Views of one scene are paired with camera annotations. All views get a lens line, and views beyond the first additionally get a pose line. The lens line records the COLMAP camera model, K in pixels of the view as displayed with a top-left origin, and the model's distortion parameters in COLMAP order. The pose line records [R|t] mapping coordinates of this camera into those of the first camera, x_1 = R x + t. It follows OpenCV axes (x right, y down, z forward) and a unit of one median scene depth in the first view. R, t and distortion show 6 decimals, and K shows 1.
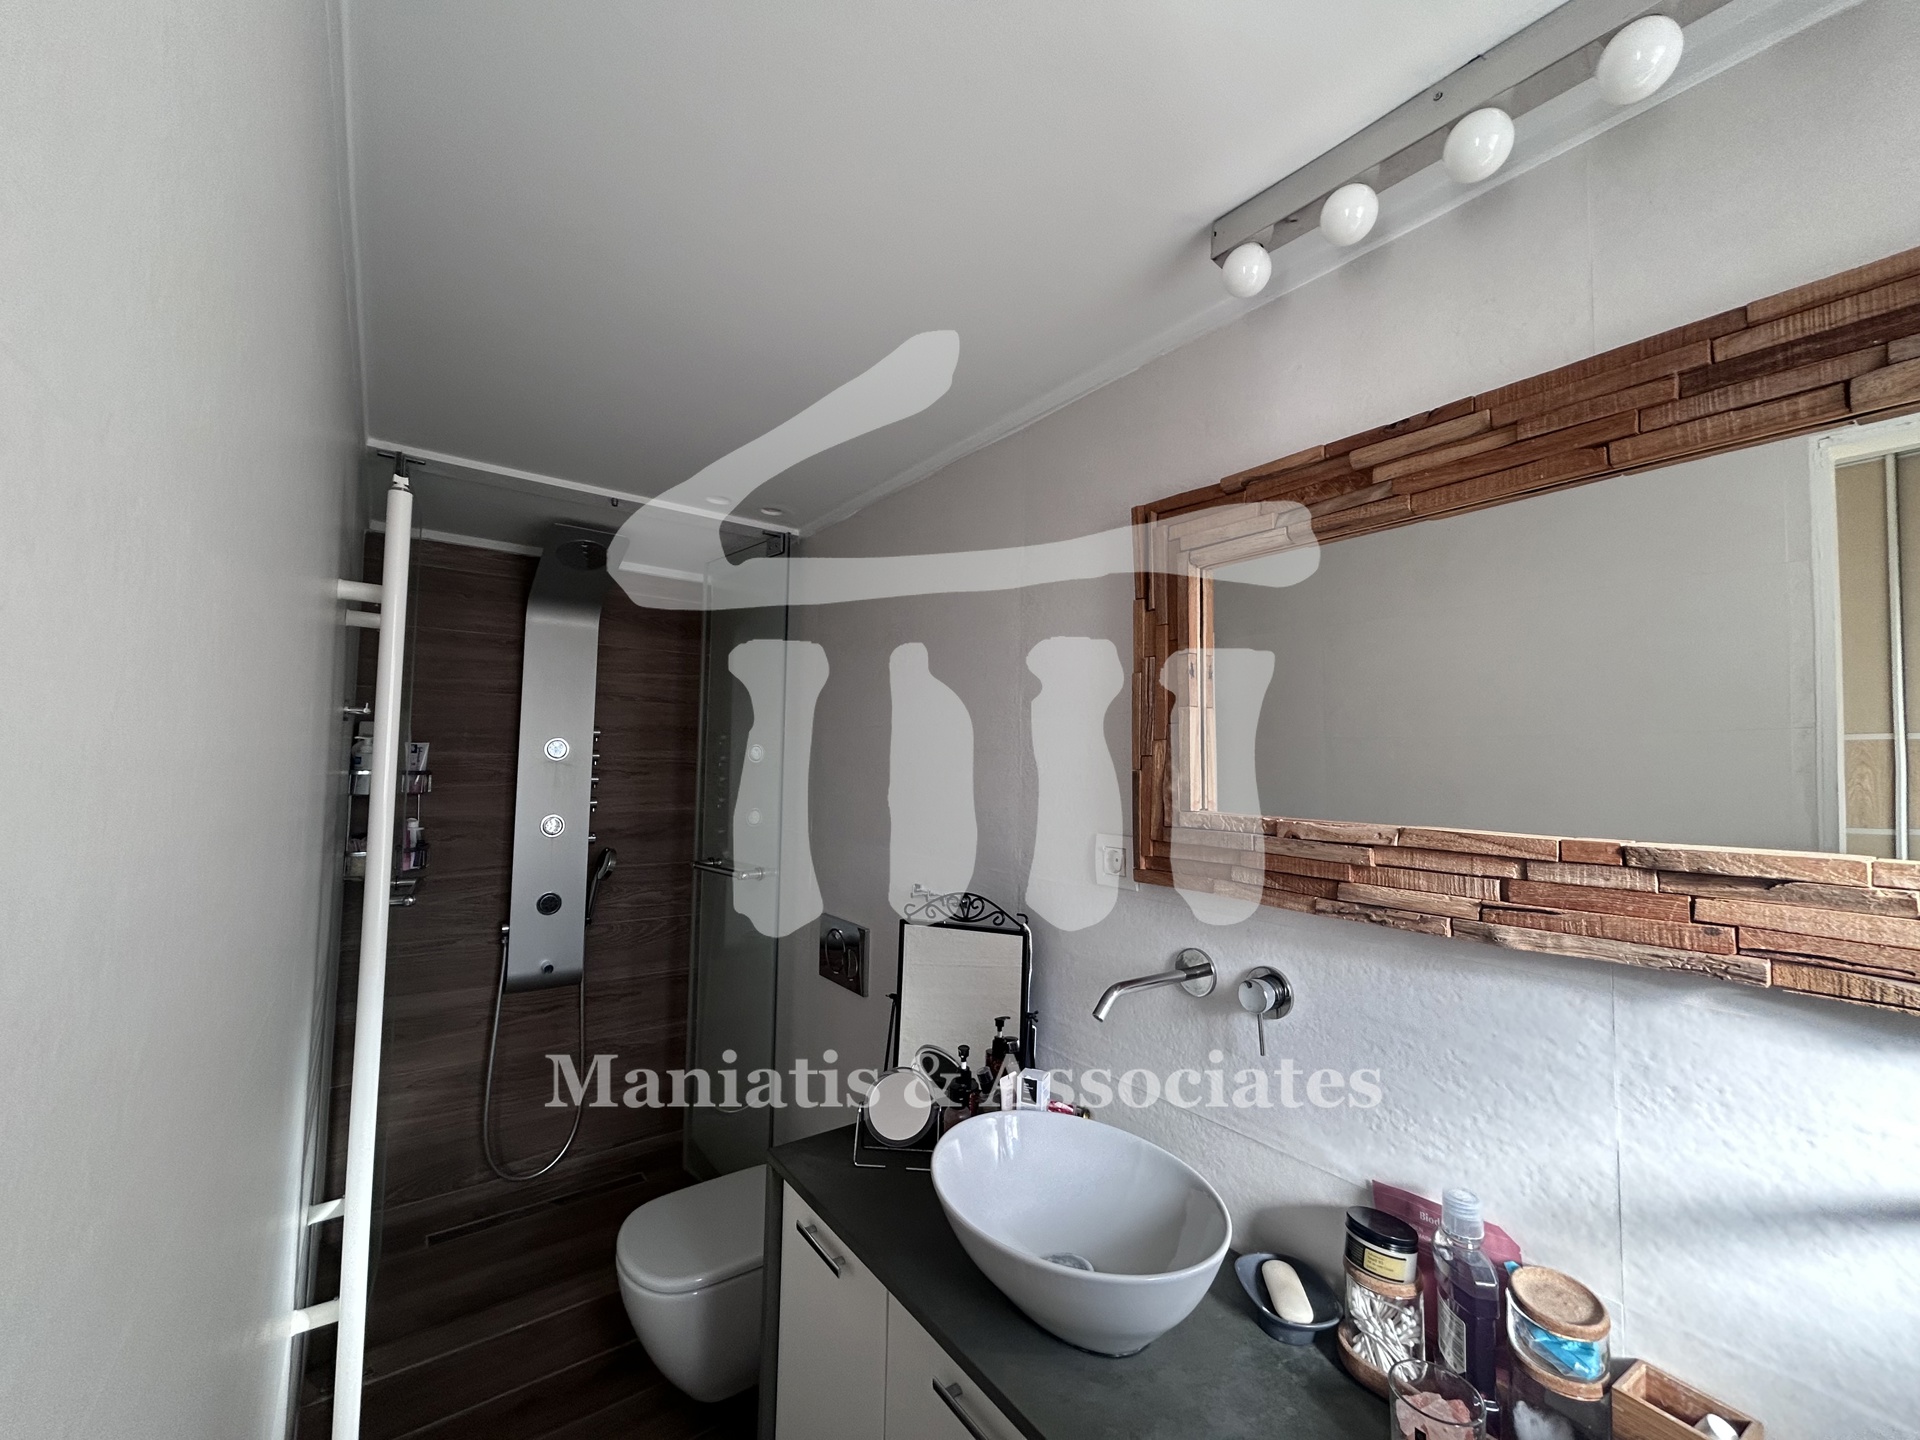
lens RADIAL K [[778.8, 0, 955.6], [0, 778.8, 717.1], [0, 0, 1]] dist [0.000120, 0.000366]
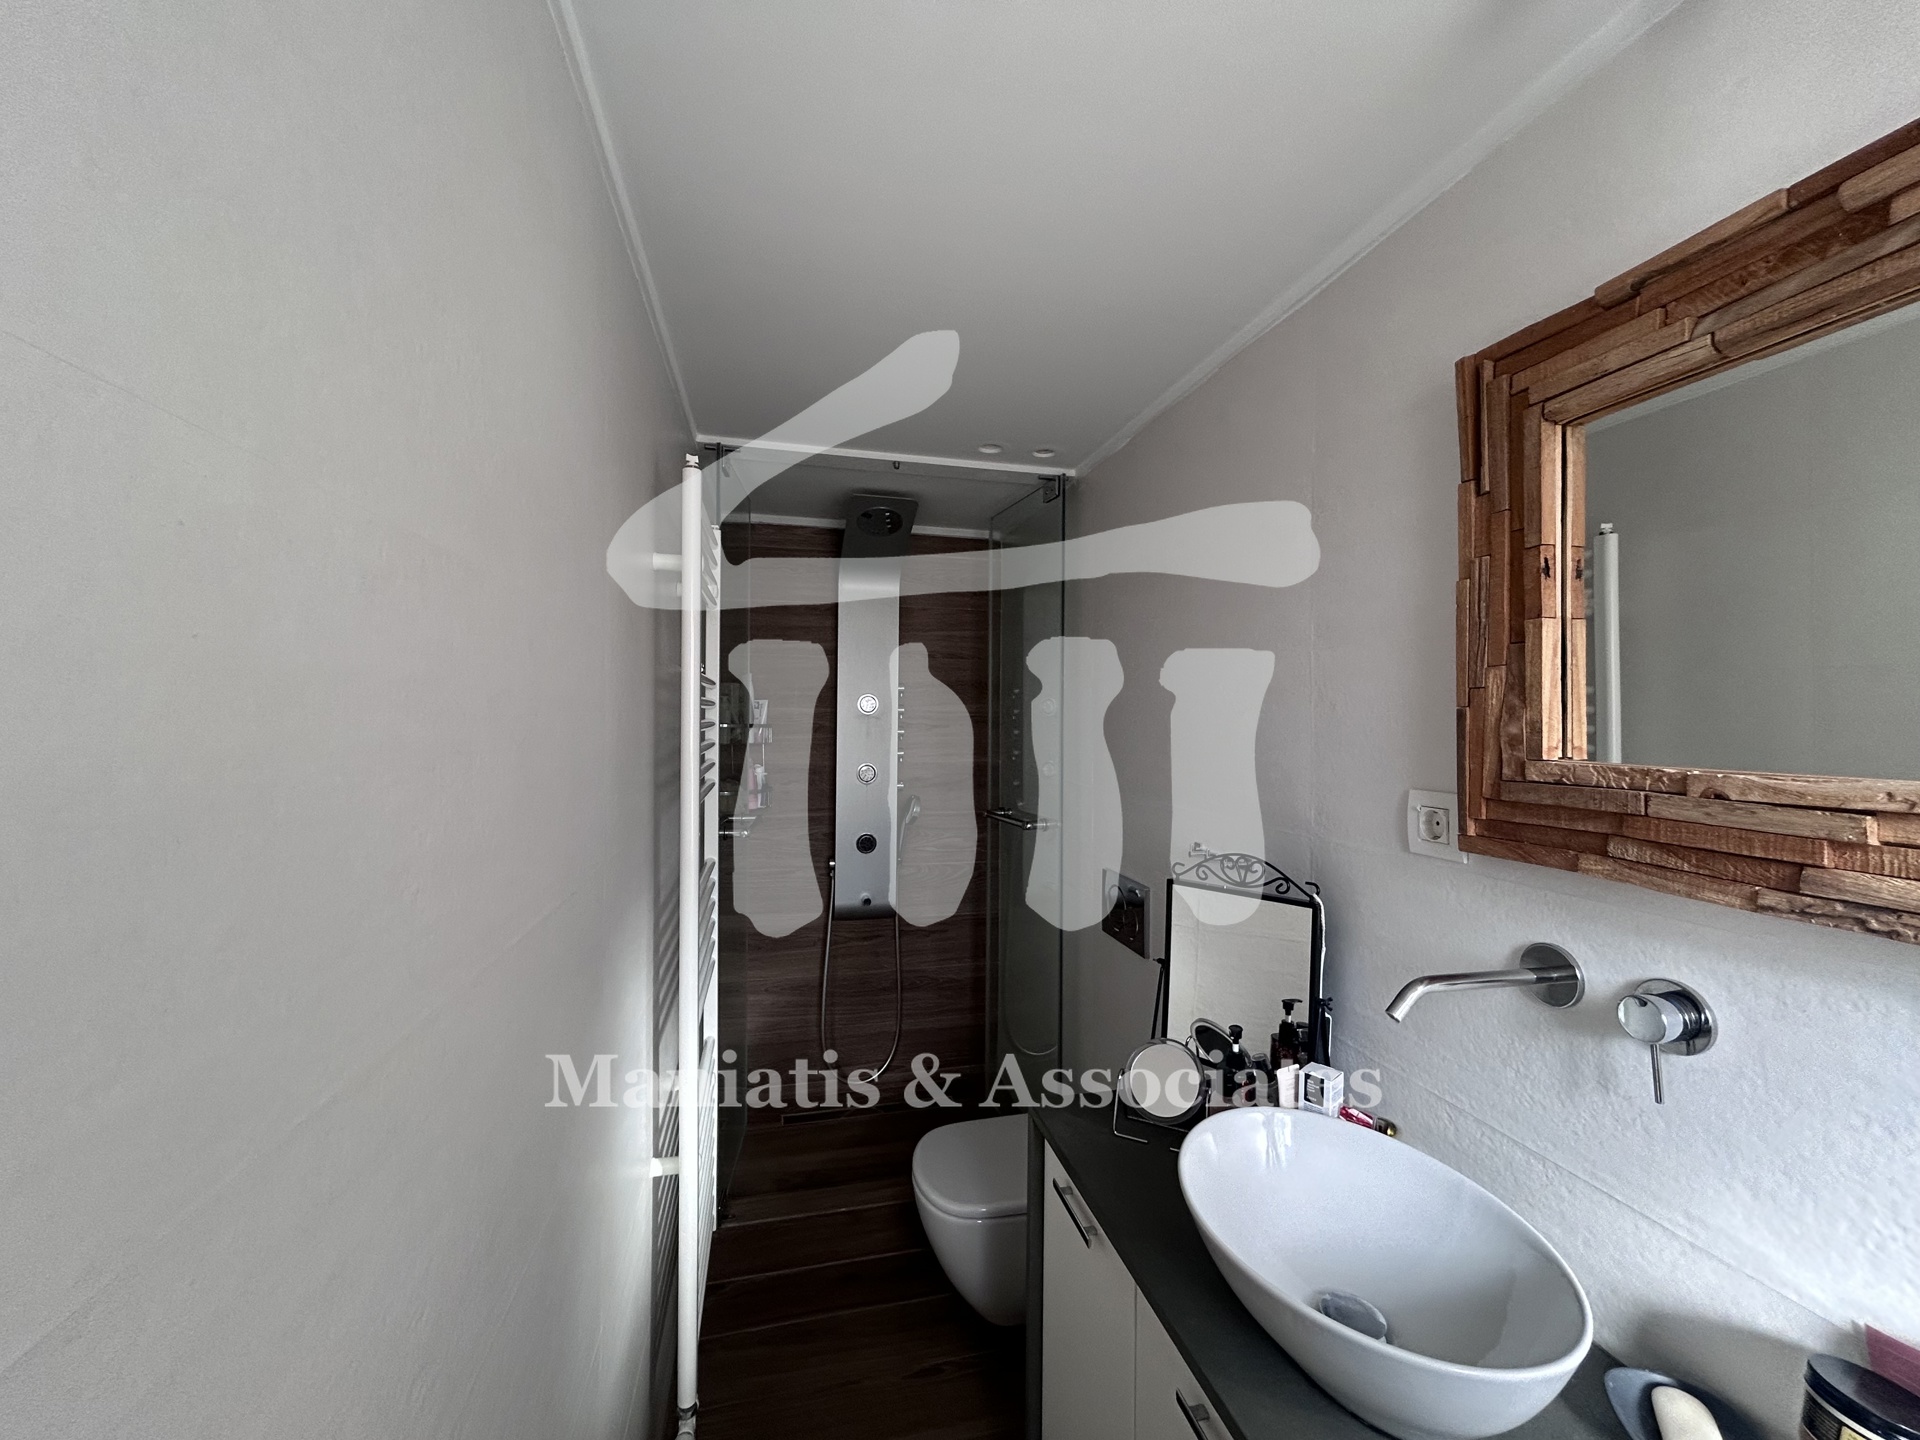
lens RADIAL K [[778.8, 0, 953.6], [0, 778.8, 714.1], [0, 0, 1]] dist [0.000120, 0.000366]
pose [[0.919098, -0.010695, -0.393883, 0.071427], [0.030358, 0.998582, 0.043725, 0.025321], [0.392857, -0.052145, 0.918120, 0.094778]]
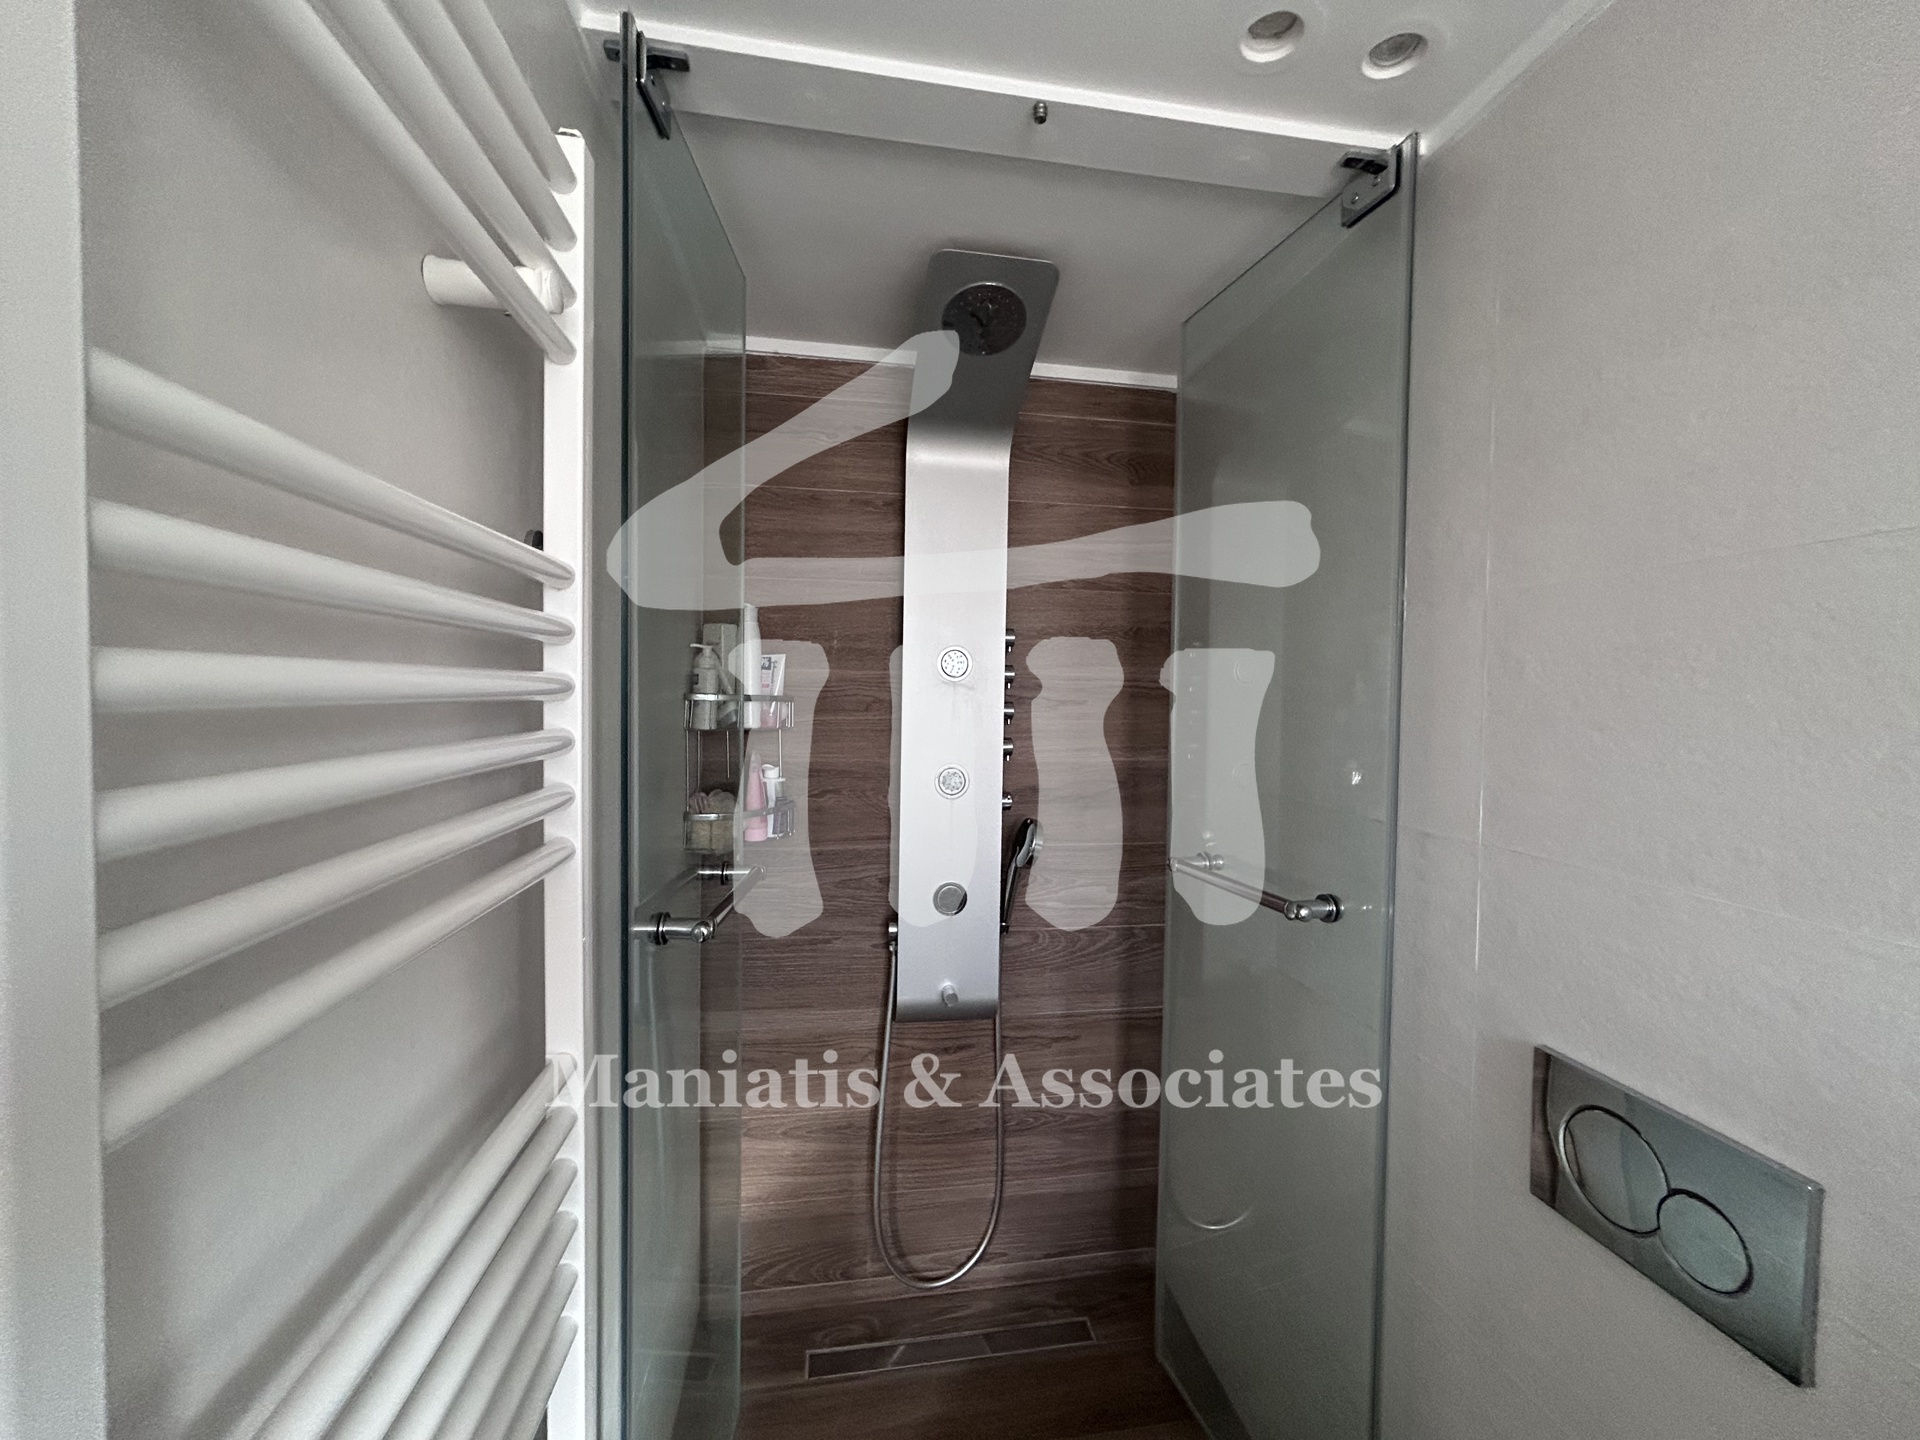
lens RADIAL K [[850.6, 0, 959.5], [0, 850.6, 718.1], [0, 0, 1]] dist [-0.000959, -0.000057]
pose [[0.885726, 0.011223, -0.464072, -0.420372], [0.026095, 0.996923, 0.073913, 0.079717], [0.463474, -0.077576, 0.882708, 0.877672]]
